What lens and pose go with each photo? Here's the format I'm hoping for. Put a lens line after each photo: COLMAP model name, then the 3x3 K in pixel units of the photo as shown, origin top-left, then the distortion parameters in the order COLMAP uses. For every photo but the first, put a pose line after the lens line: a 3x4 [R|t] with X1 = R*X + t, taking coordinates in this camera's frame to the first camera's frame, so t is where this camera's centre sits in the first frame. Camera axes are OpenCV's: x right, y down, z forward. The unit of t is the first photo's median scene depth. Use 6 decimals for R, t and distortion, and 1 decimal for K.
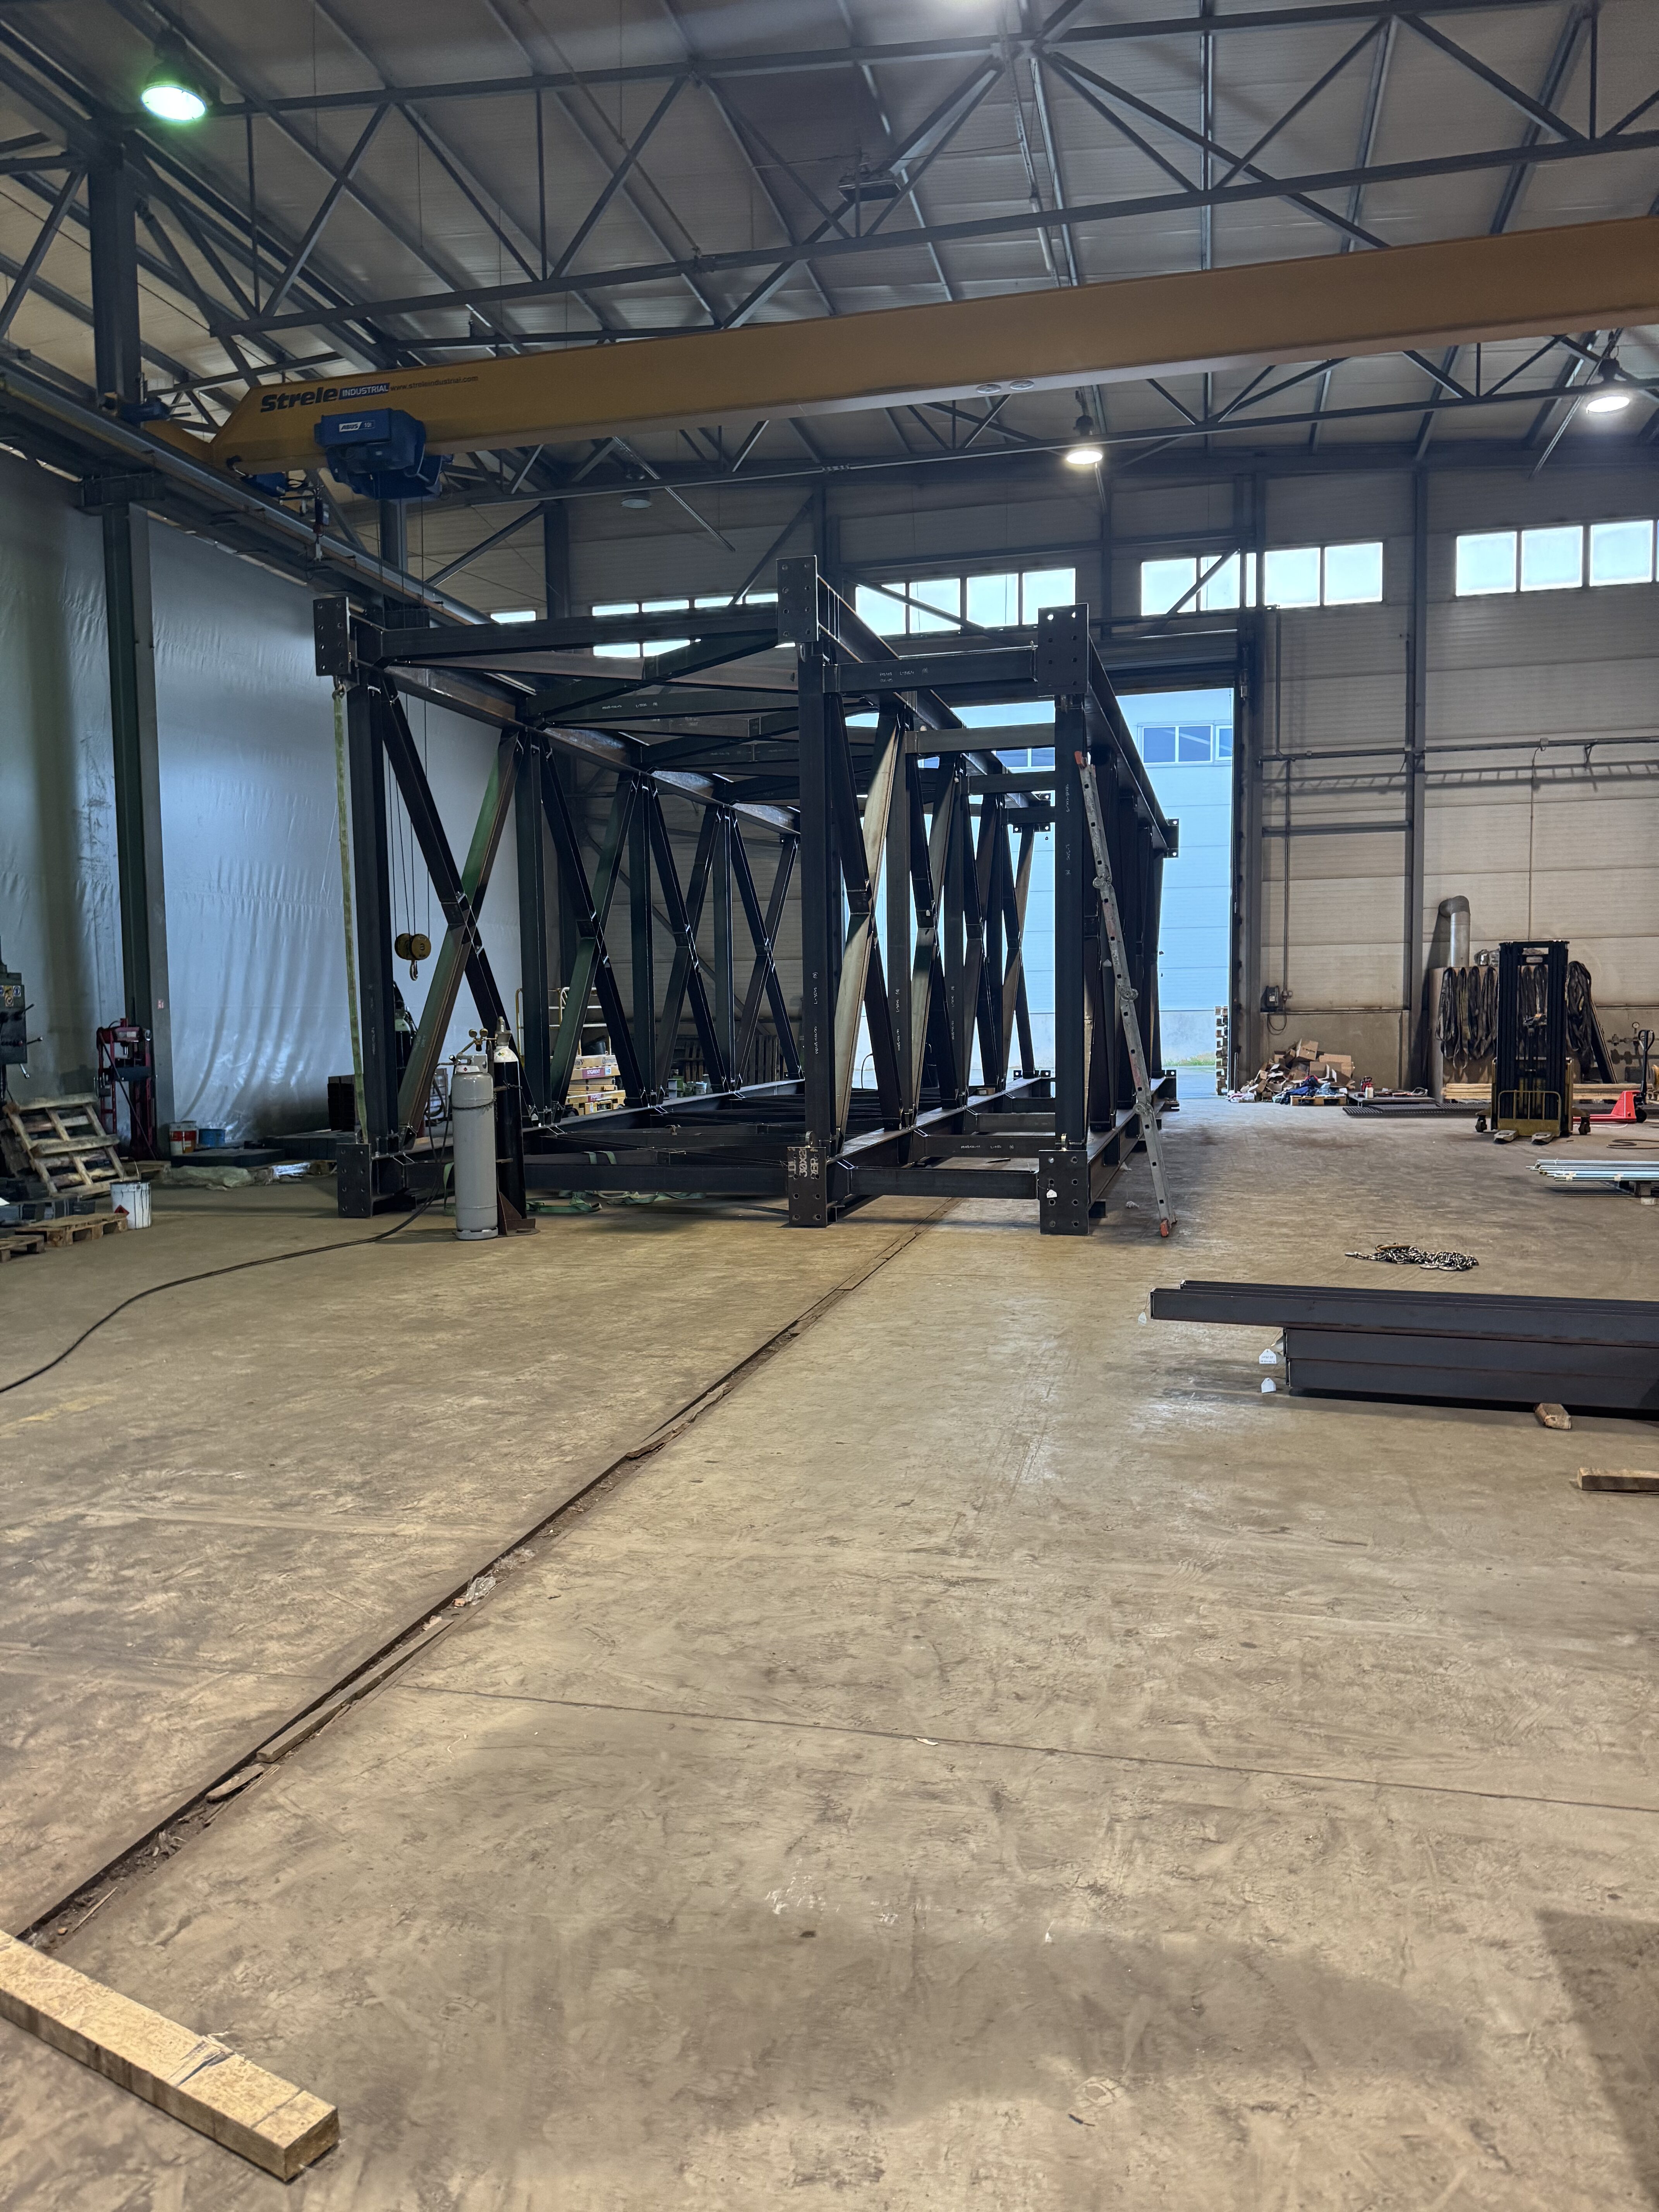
lens RADIAL K [[1566.0, 0, 829.5], [0, 1566.0, 1106.0], [0, 0, 1]] dist [0.151671, -0.251193]
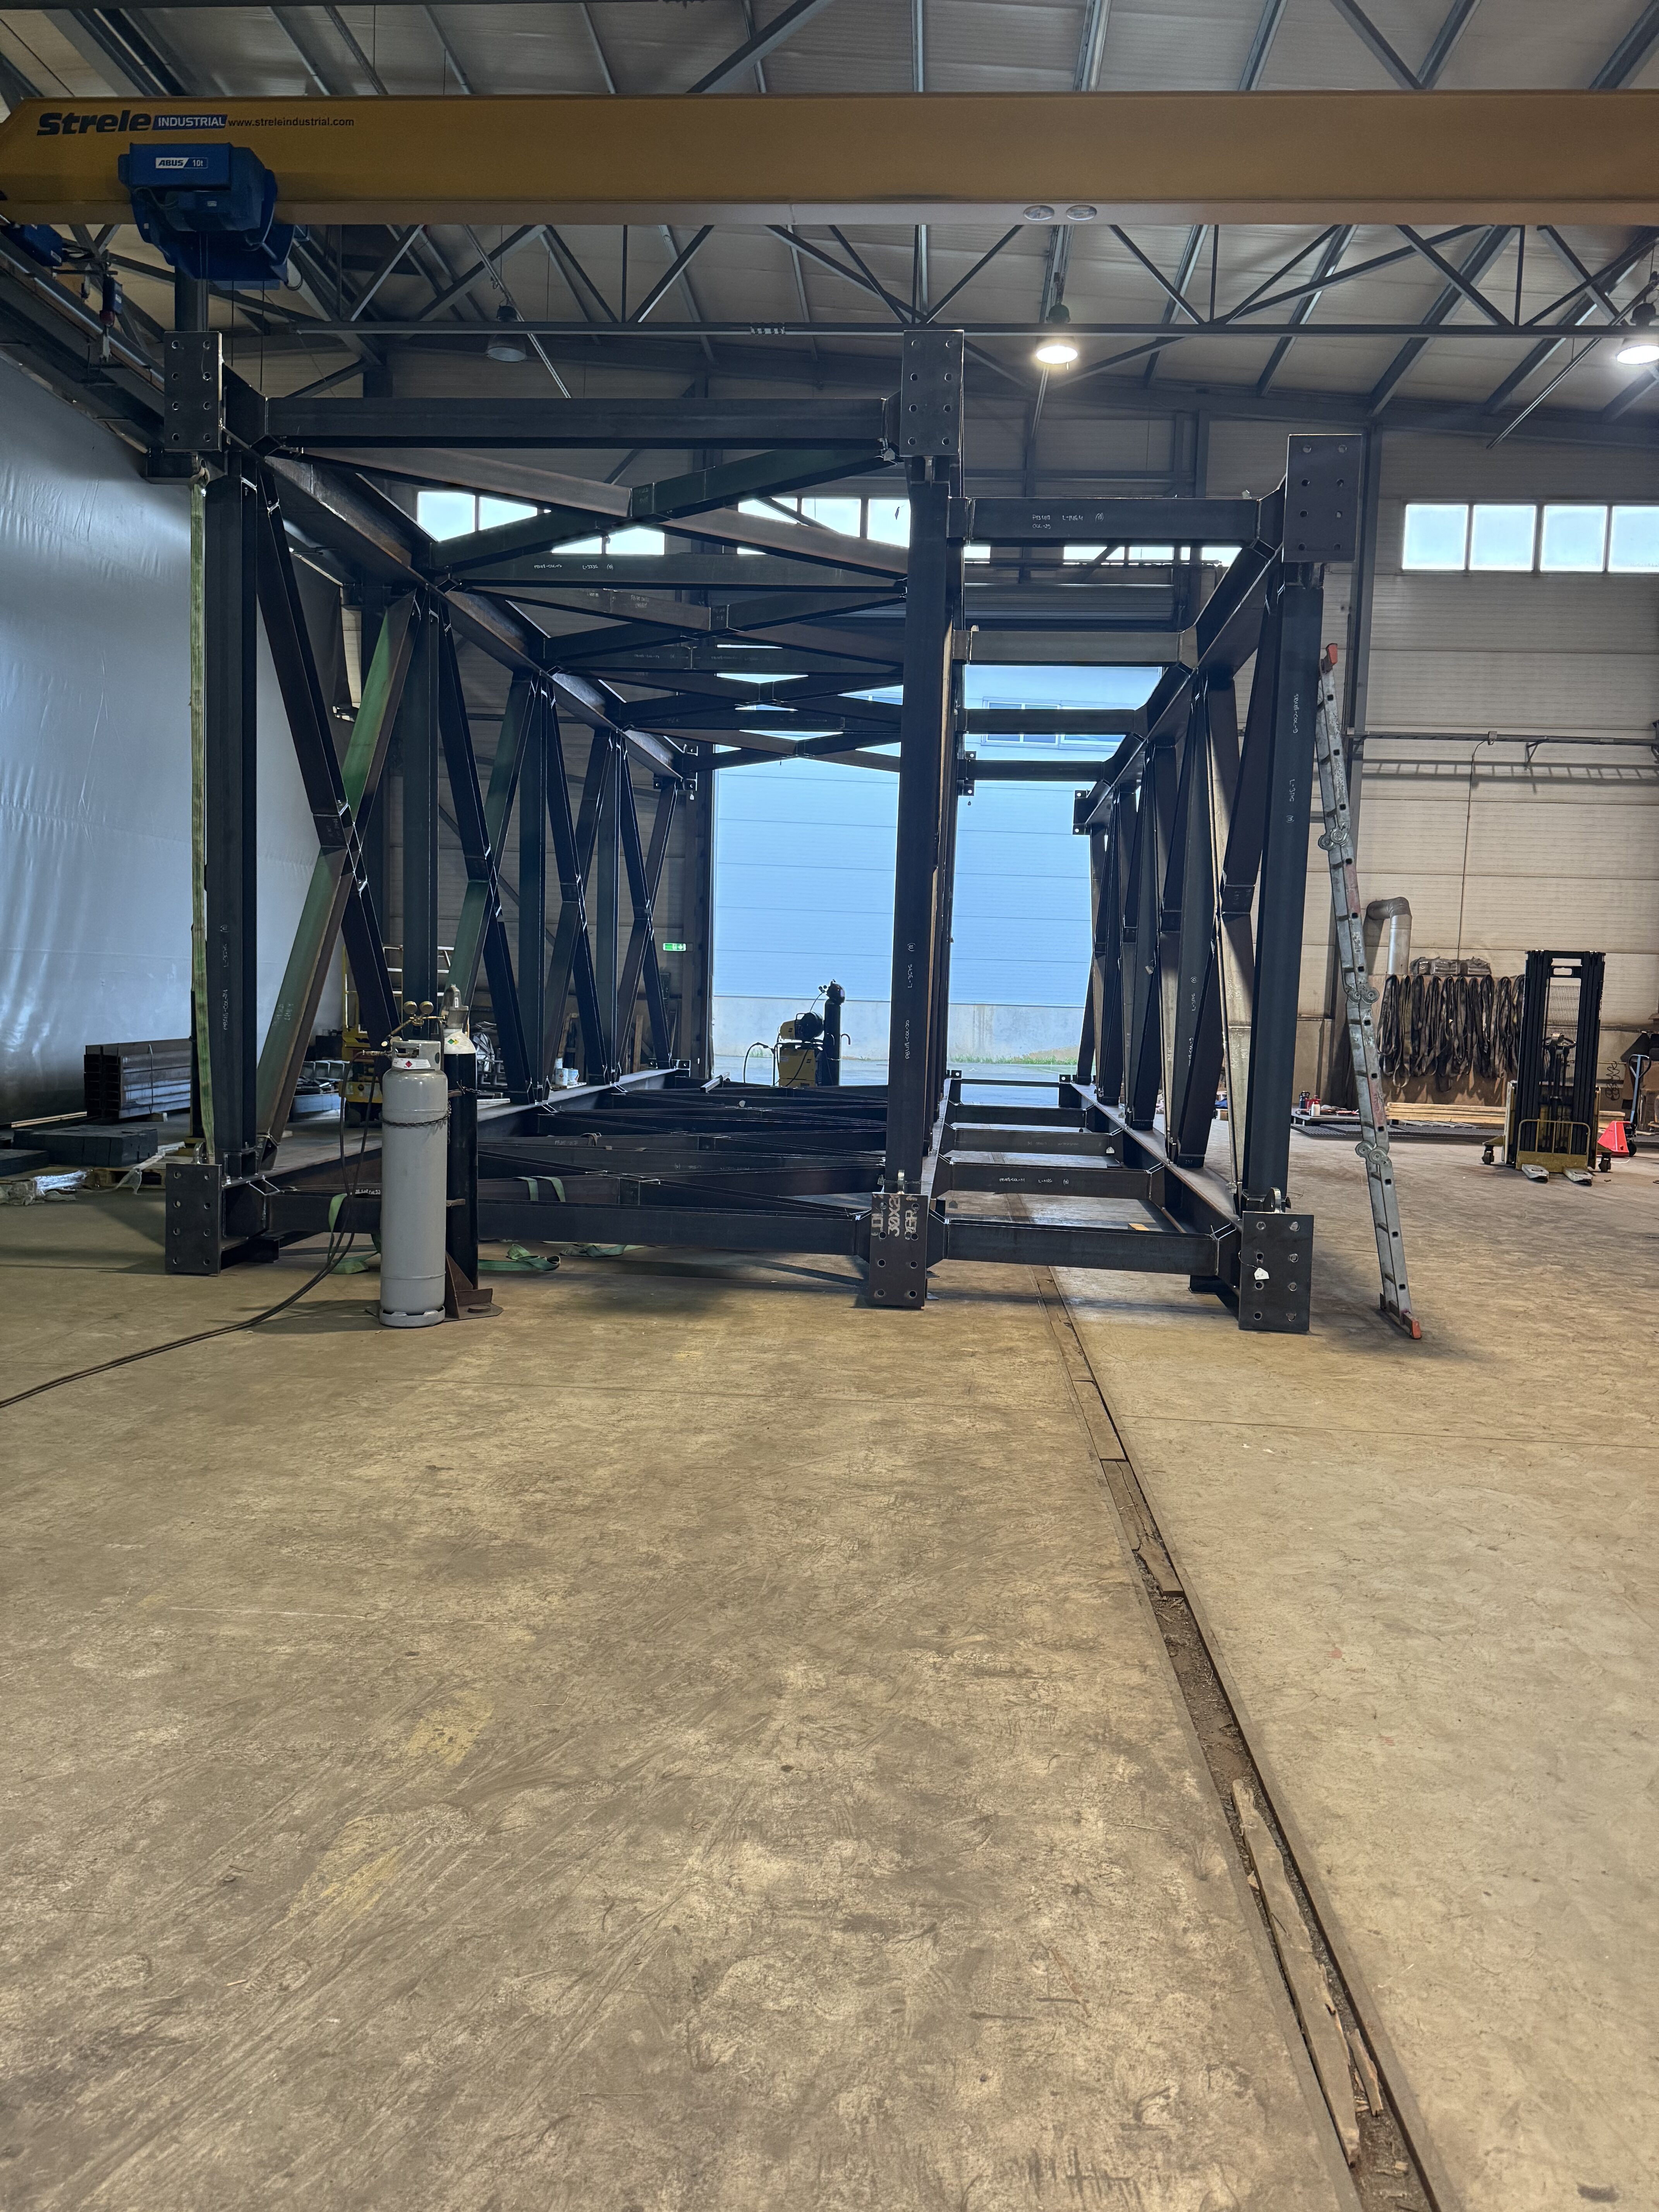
lens RADIAL K [[1579.7, 0, 829.5], [0, 1579.7, 1106.0], [0, 0, 1]] dist [0.060025, -0.056200]
pose [[0.984774, 0.034948, 0.170289, -0.103949], [-0.037156, 0.999261, 0.009794, -0.011336], [-0.169821, -0.015972, 0.985345, 0.202007]]
